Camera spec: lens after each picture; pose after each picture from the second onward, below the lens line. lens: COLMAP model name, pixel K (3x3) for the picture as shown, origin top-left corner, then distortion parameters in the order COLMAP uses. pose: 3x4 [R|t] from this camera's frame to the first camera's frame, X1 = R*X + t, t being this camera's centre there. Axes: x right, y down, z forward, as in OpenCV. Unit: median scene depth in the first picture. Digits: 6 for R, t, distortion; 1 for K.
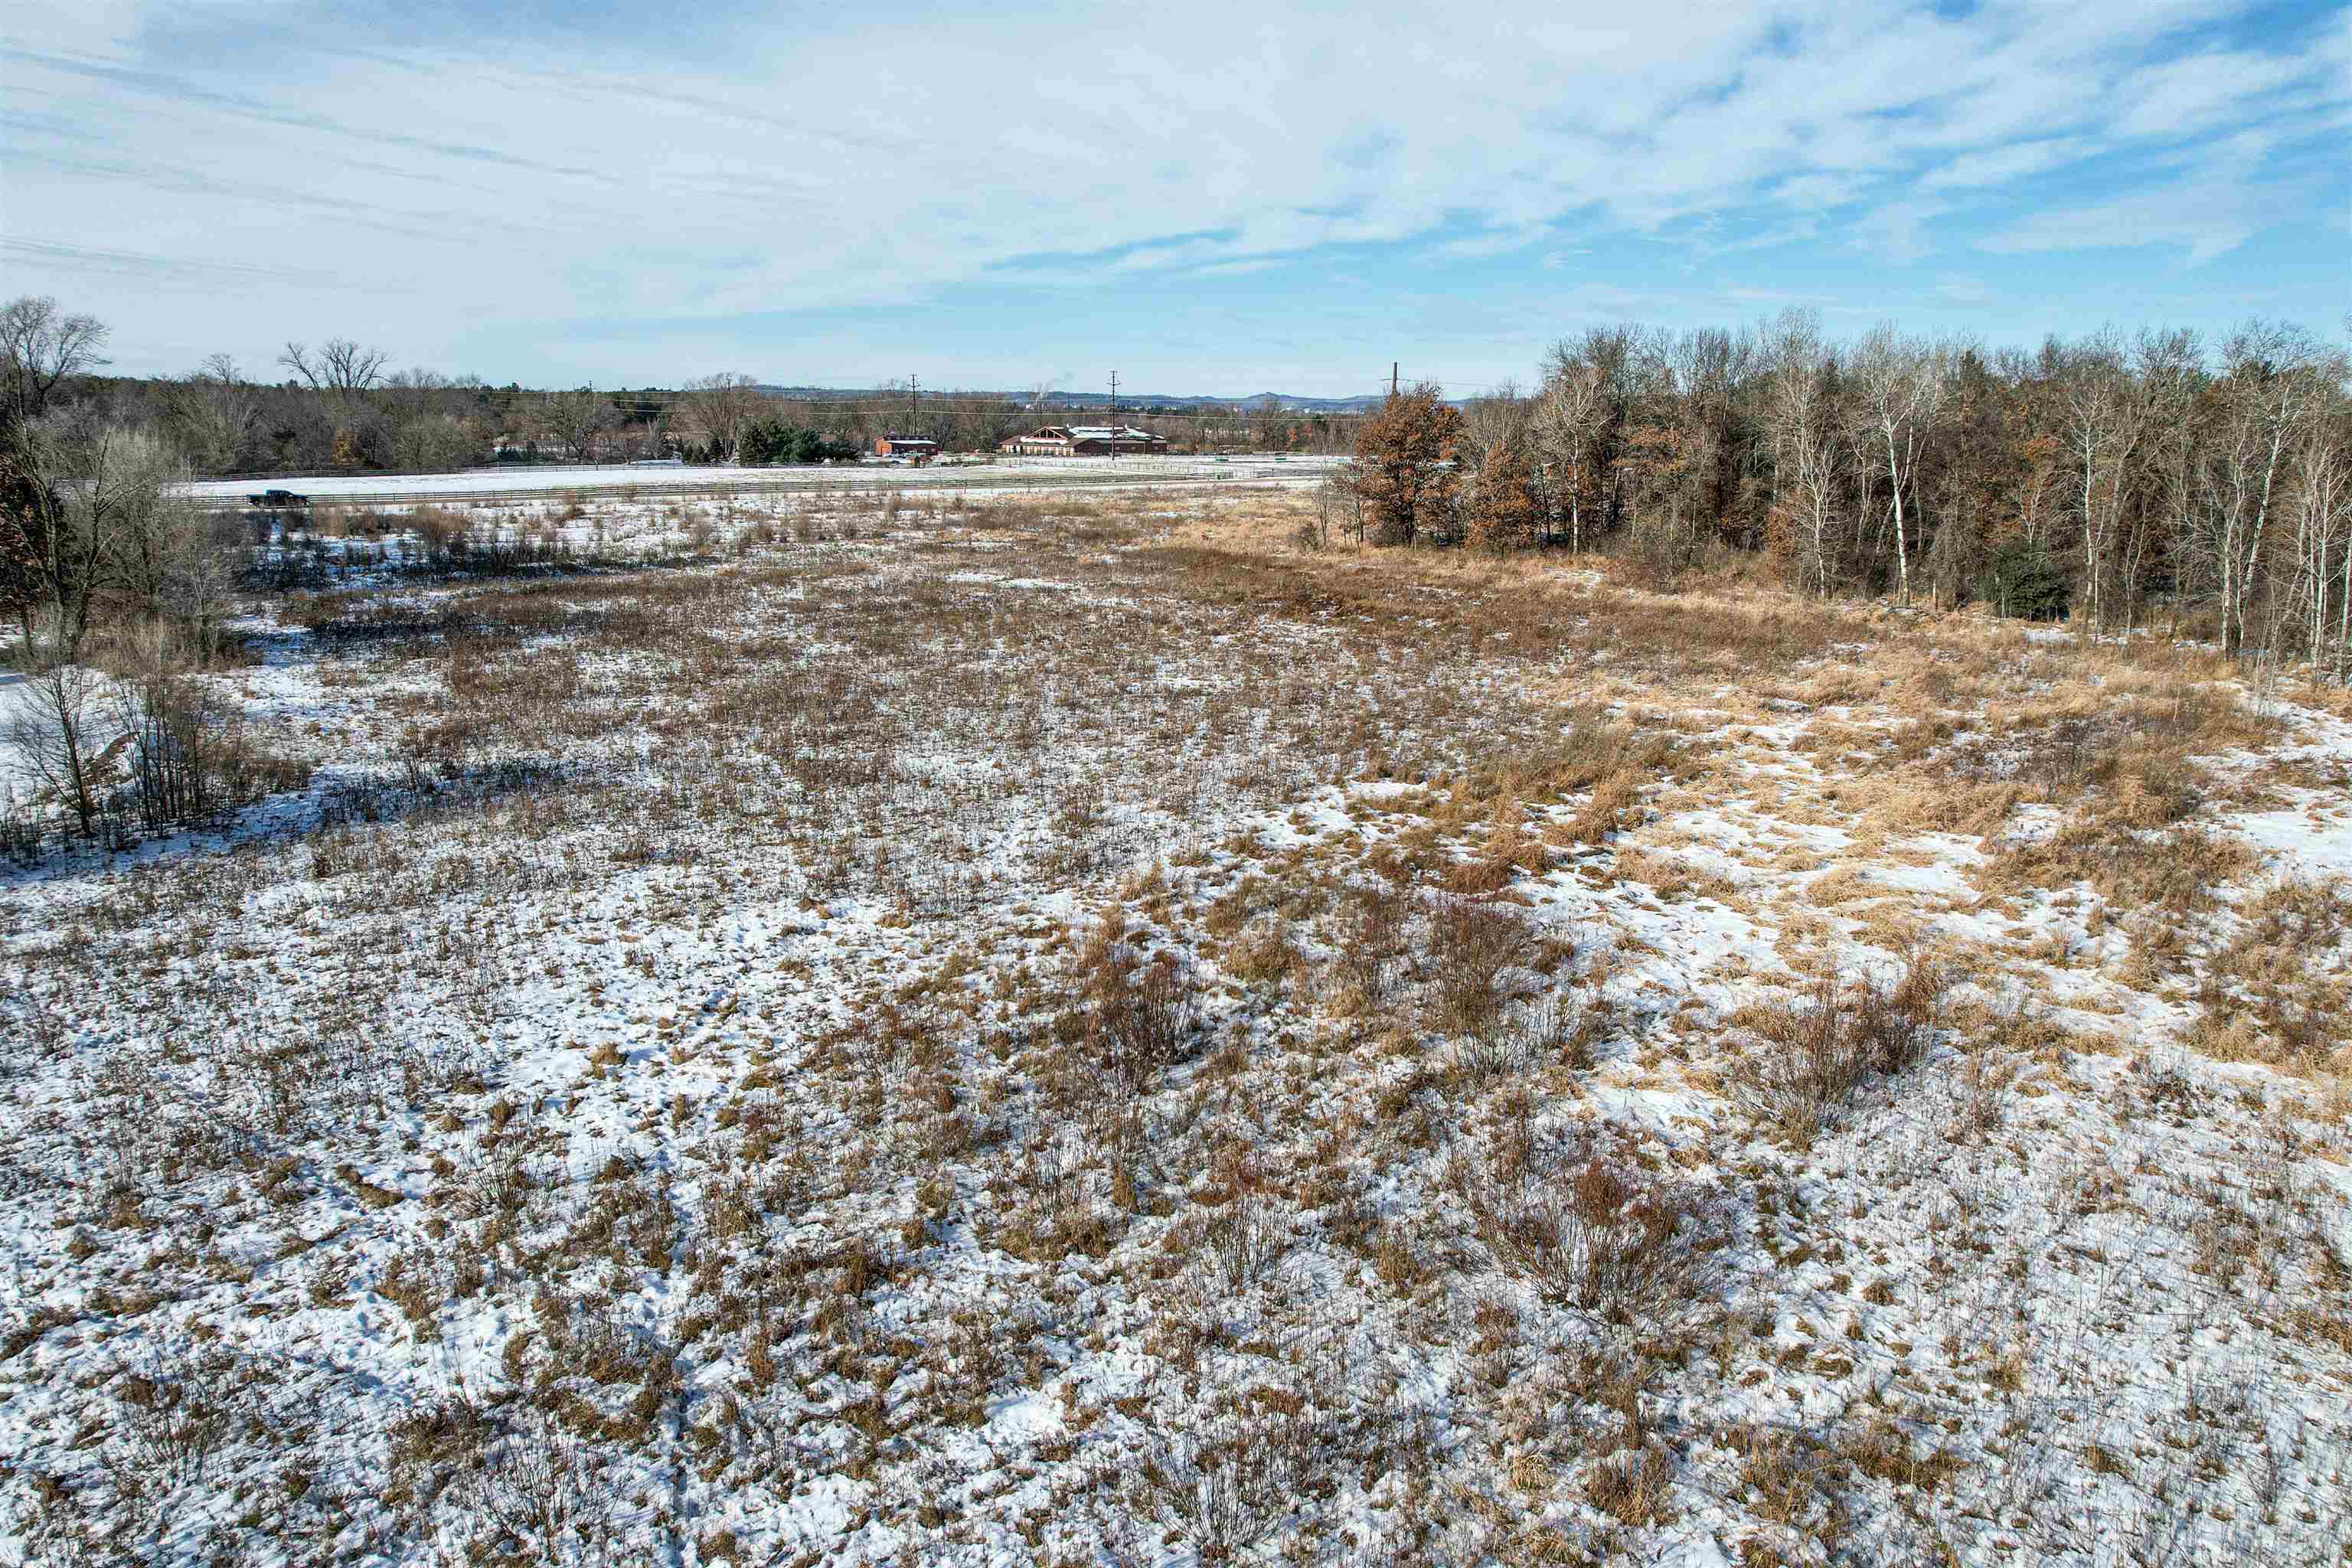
lens RADIAL K [[1504.5, 0, 1192.9], [0, 1504.5, 790.7], [0, 0, 1]] dist [-0.075872, 0.065159]
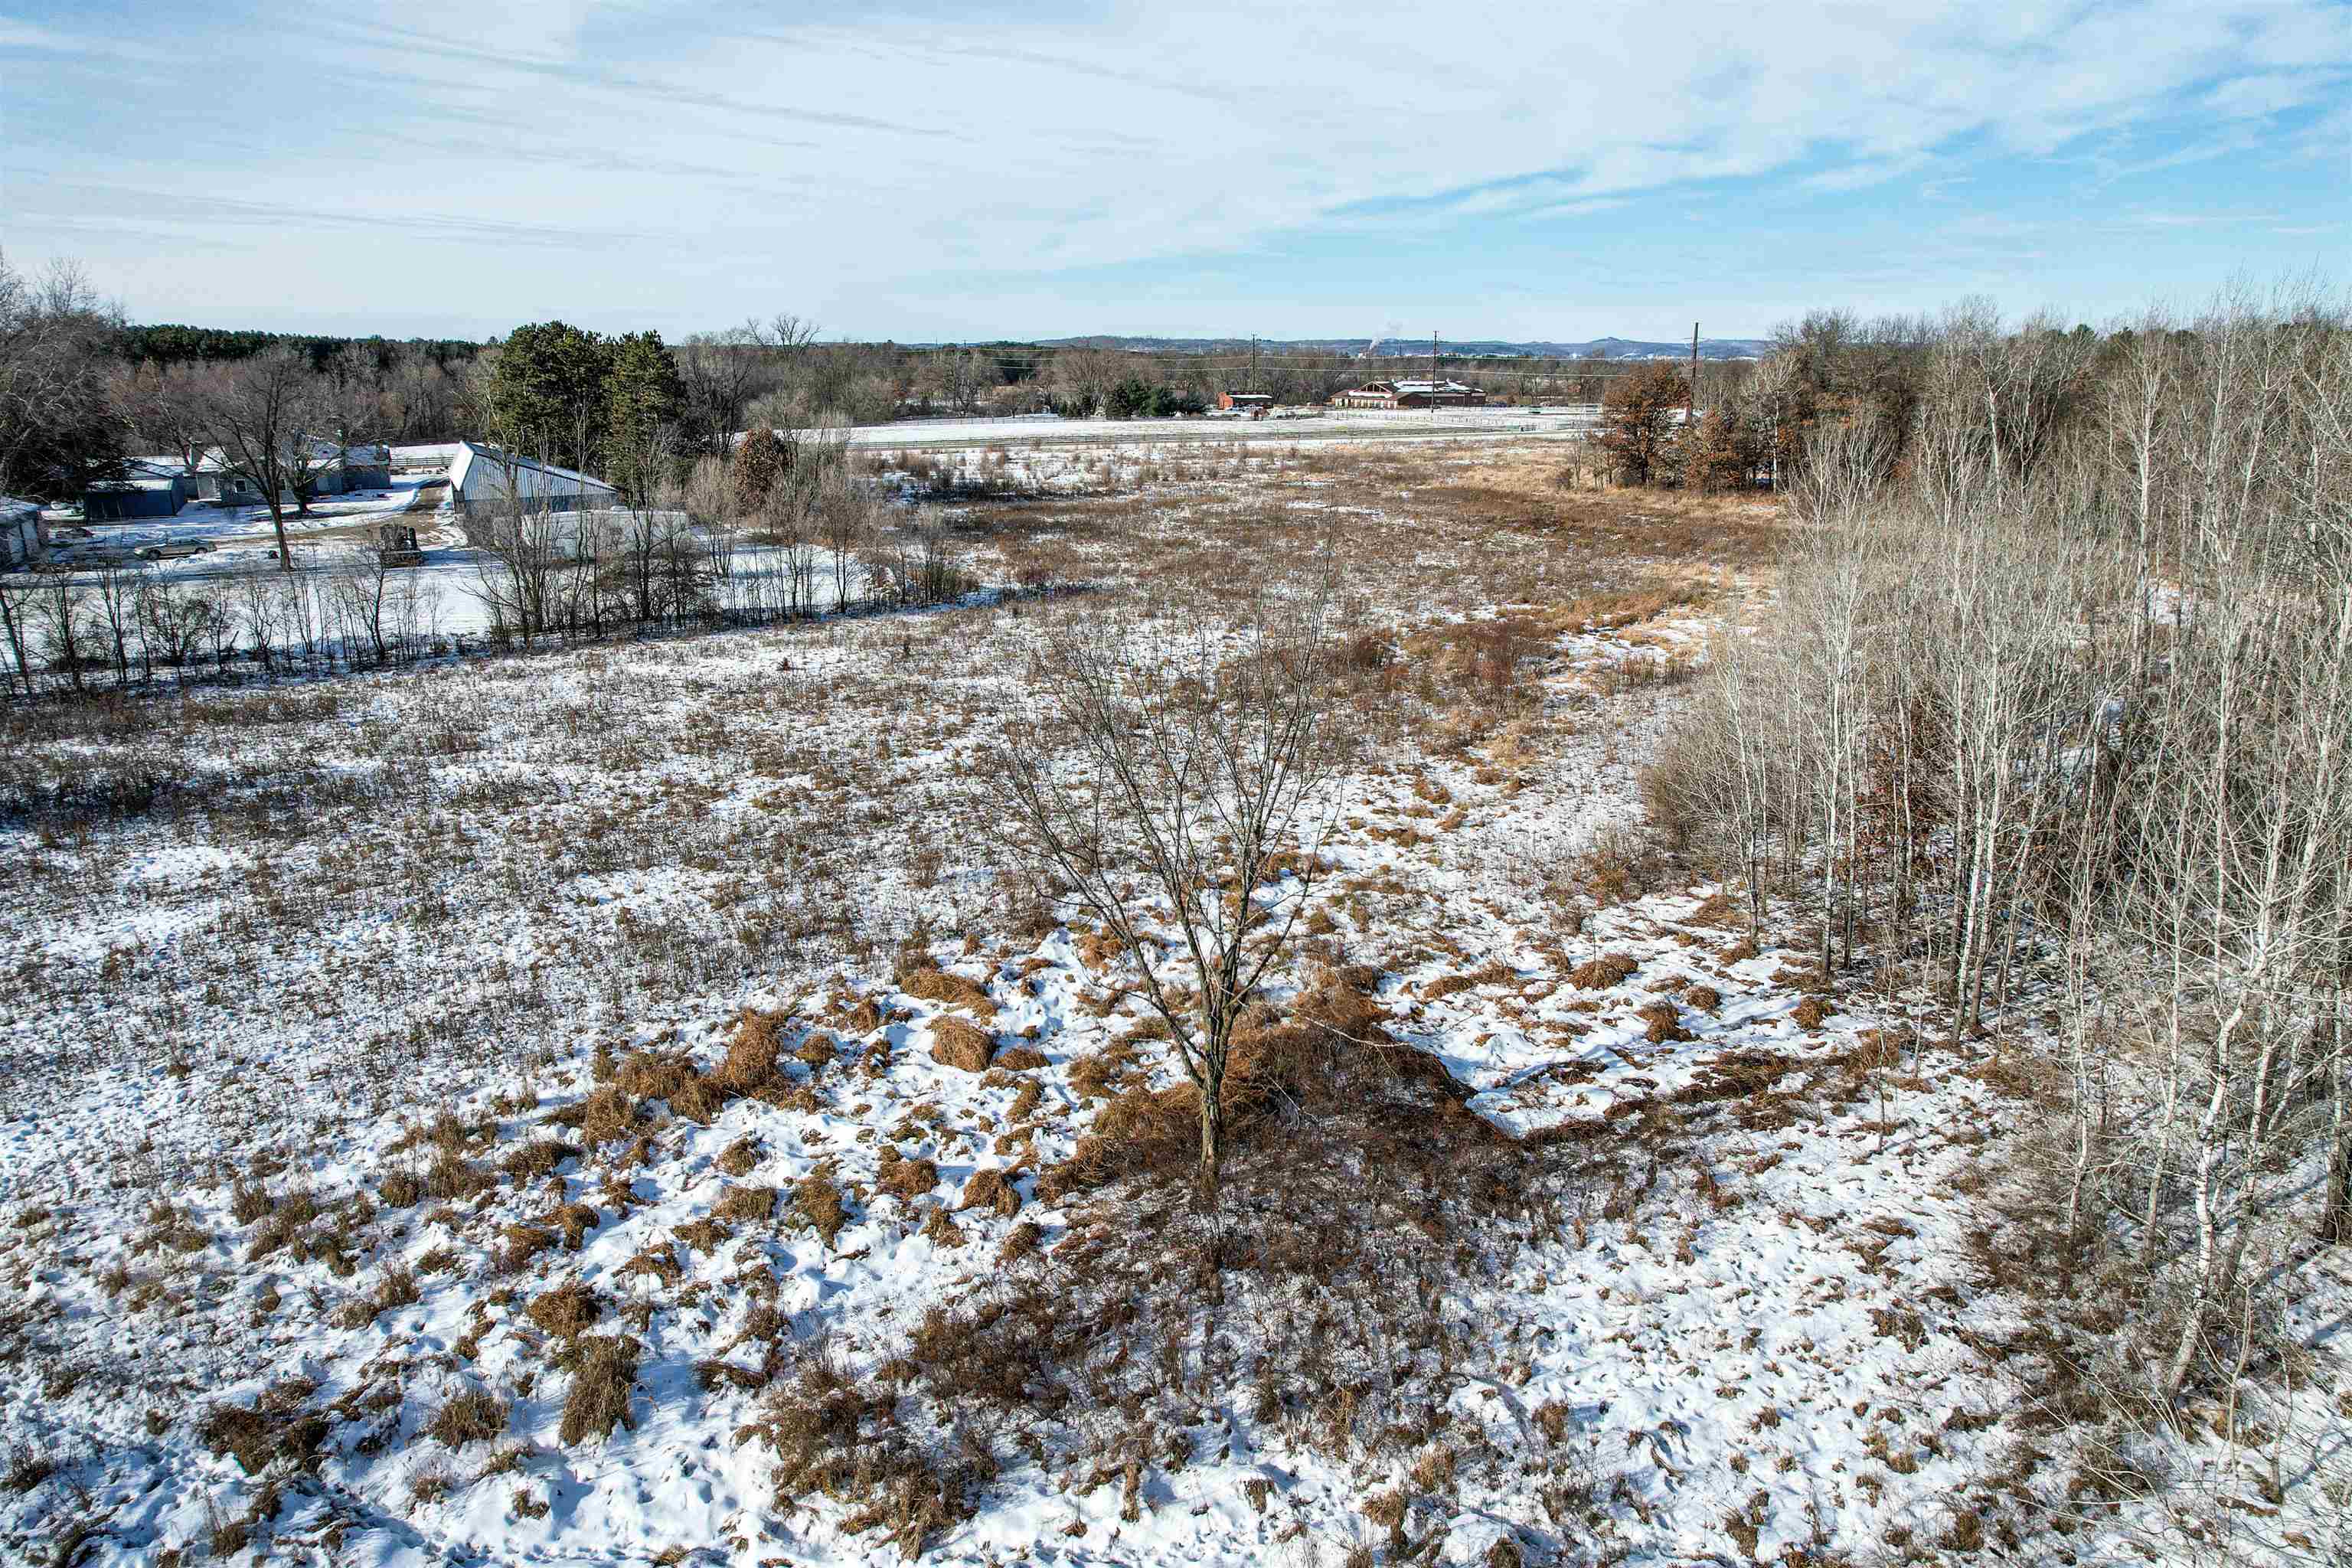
lens RADIAL K [[1504.5, 0, 1192.9], [0, 1504.5, 790.7], [0, 0, 1]] dist [-0.075872, 0.065159]
pose [[0.977123, 0.044847, -0.207892, 0.048164], [-0.037956, 0.998593, 0.037022, 0.066793], [0.209260, -0.028284, 0.977451, -0.351866]]
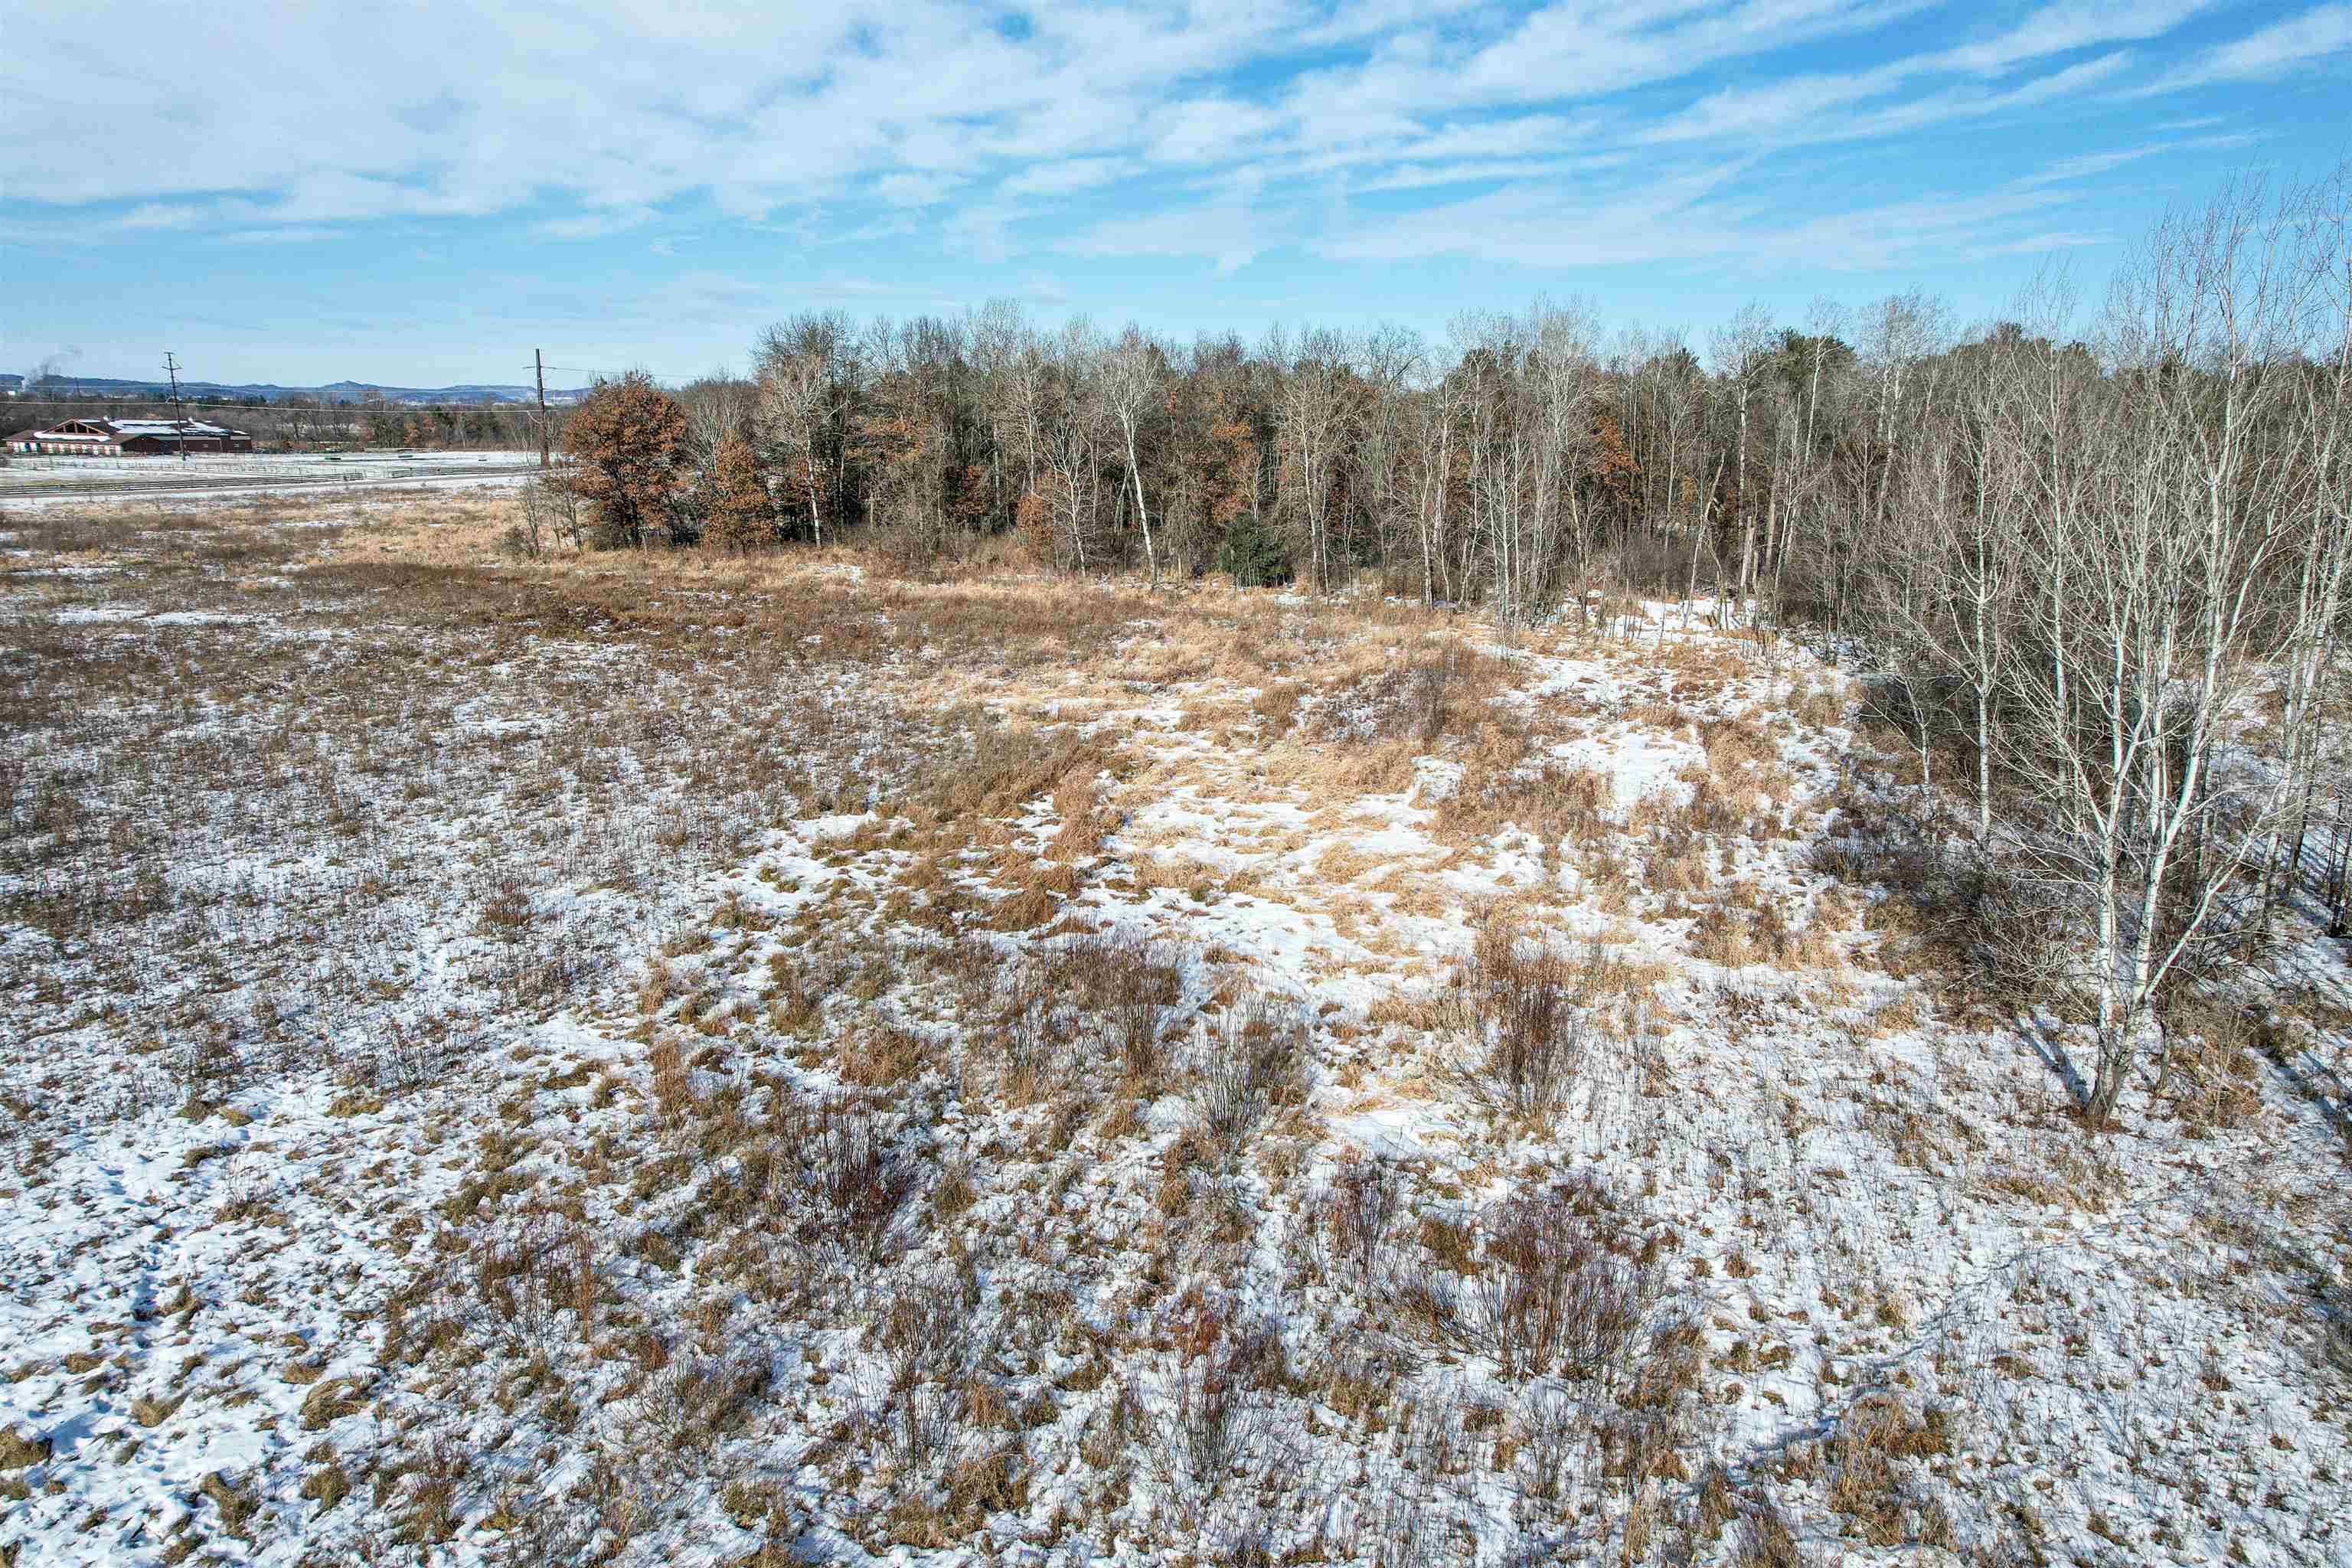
lens RADIAL K [[1504.5, 0, 1192.9], [0, 1504.5, 790.7], [0, 0, 1]] dist [-0.075872, 0.065159]
pose [[0.850392, -0.125226, 0.511030, -0.054864], [0.121452, 0.991753, 0.040920, -0.012091], [-0.511940, 0.027268, 0.858588, 0.048333]]
